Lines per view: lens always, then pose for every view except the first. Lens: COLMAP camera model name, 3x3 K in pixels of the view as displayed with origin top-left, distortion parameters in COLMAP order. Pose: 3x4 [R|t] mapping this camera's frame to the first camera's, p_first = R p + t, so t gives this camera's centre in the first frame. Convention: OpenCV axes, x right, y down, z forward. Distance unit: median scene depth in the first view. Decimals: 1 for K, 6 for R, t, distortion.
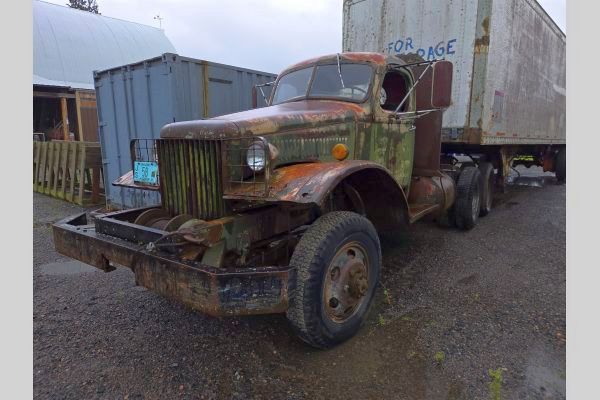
lens RADIAL K [[349.4, 0, 298.7], [0, 349.4, 200.6], [0, 0, 1]] dist [0.009830, -0.002572]
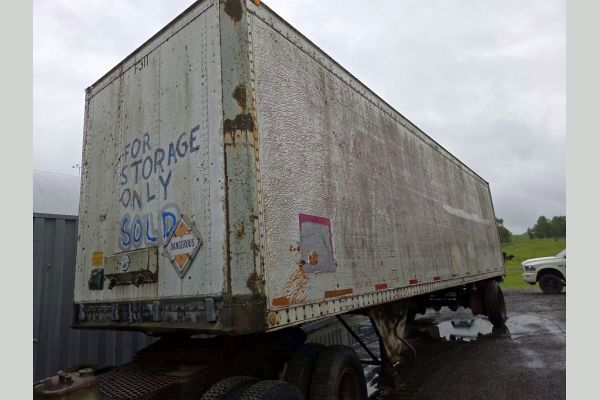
lens RADIAL K [[349.4, 0, 301.4], [0, 349.4, 198.6], [0, 0, 1]] dist [0.009830, -0.002572]
pose [[0.990314, -0.044001, 0.131686, 0.515575], [0.090221, 0.924855, -0.369463, -0.149216], [-0.105534, 0.377766, 0.919867, 0.534701]]
